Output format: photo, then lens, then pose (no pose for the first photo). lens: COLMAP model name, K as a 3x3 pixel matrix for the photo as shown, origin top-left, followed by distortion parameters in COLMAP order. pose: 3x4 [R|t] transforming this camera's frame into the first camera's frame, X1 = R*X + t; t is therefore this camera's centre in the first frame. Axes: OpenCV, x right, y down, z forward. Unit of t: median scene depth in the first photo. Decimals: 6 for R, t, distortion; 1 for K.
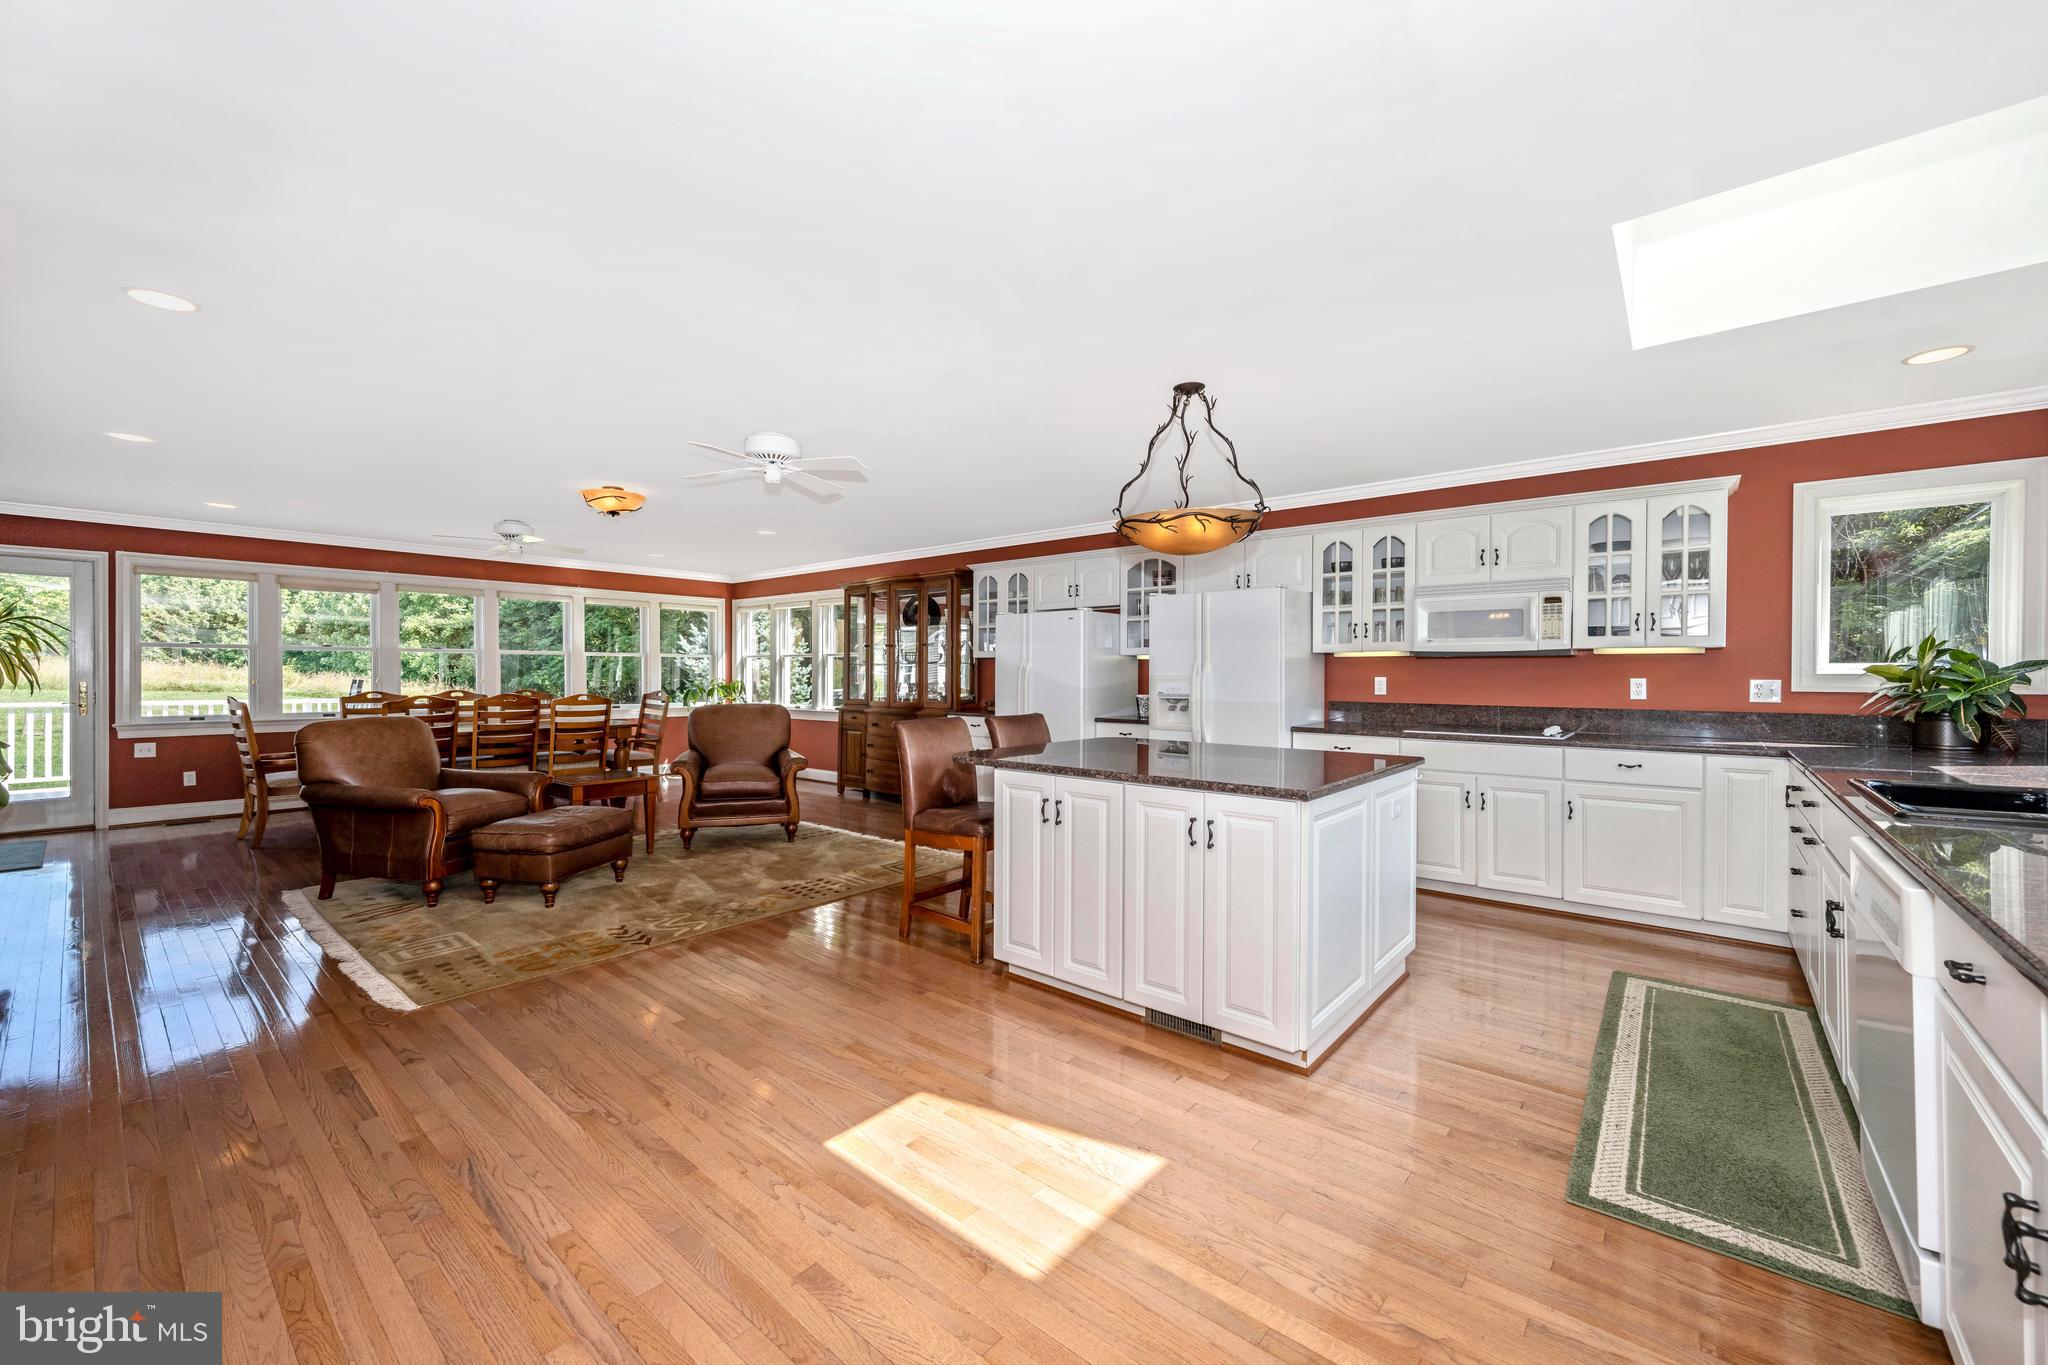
lens RADIAL K [[816.7, 0, 1010.6], [0, 816.7, 682.3], [0, 0, 1]] dist [-0.001450, -0.000117]
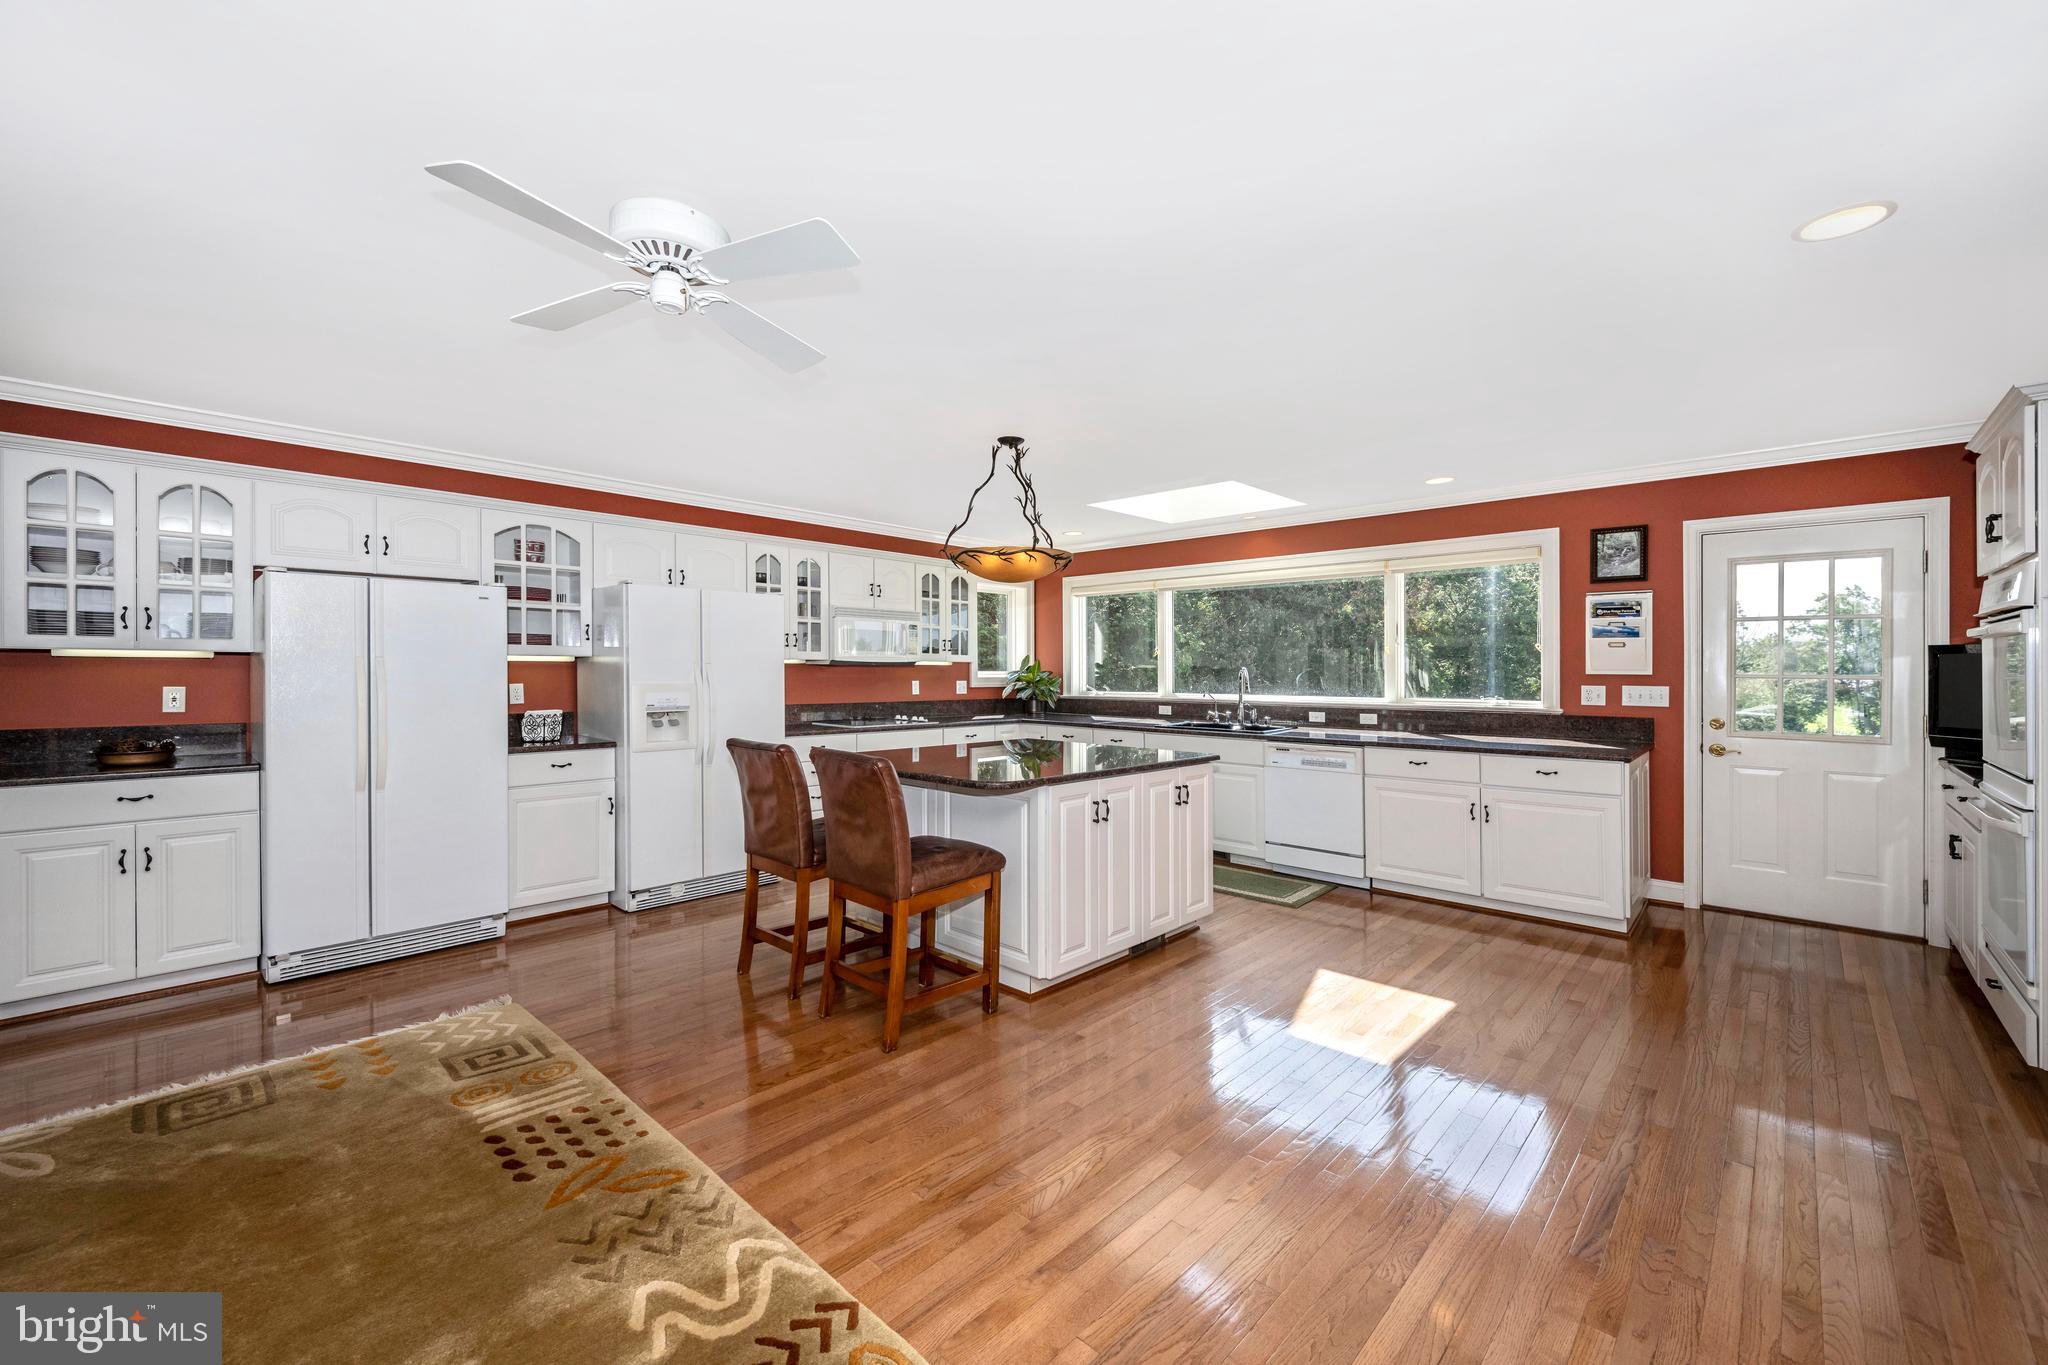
lens RADIAL K [[816.7, 0, 1014.7], [0, 816.7, 669.6], [0, 0, 1]] dist [-0.001450, -0.000117]
pose [[0.044373, -0.000641, 0.999015, -0.473832], [0.007499, 0.999972, 0.000308, -0.015836], [-0.998987, 0.007478, 0.044377, 0.472773]]
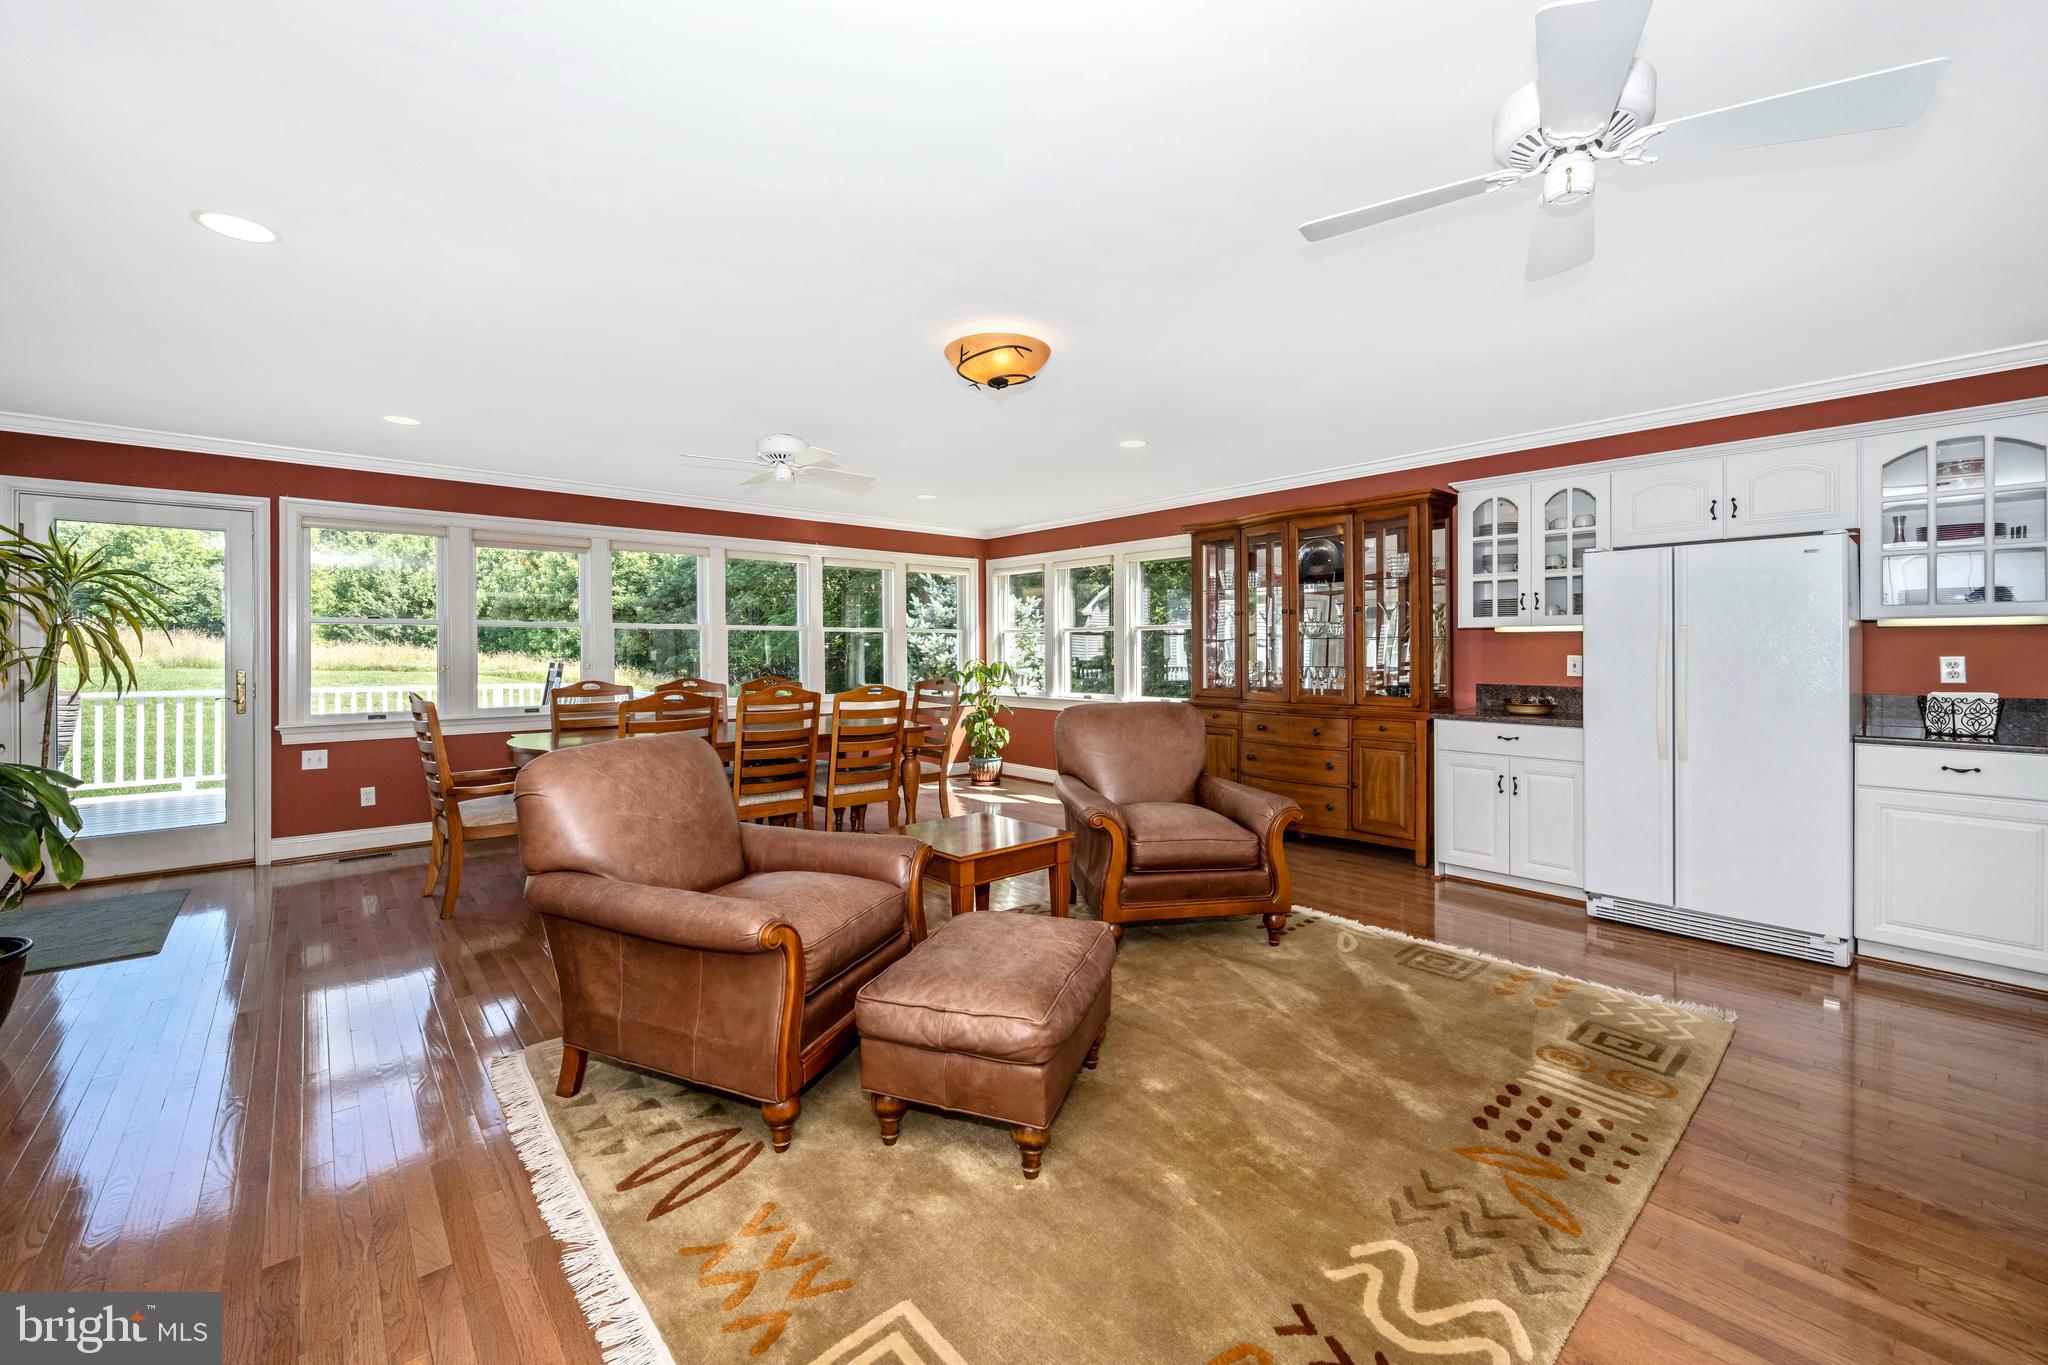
lens RADIAL K [[816.7, 0, 1026.7], [0, 816.7, 656.1], [0, 0, 1]] dist [-0.001450, -0.000117]
pose [[0.991791, -0.004543, -0.127789, -0.314322], [0.004164, 0.999986, -0.003231, -0.007714], [0.127802, 0.002673, 0.991796, 0.338859]]
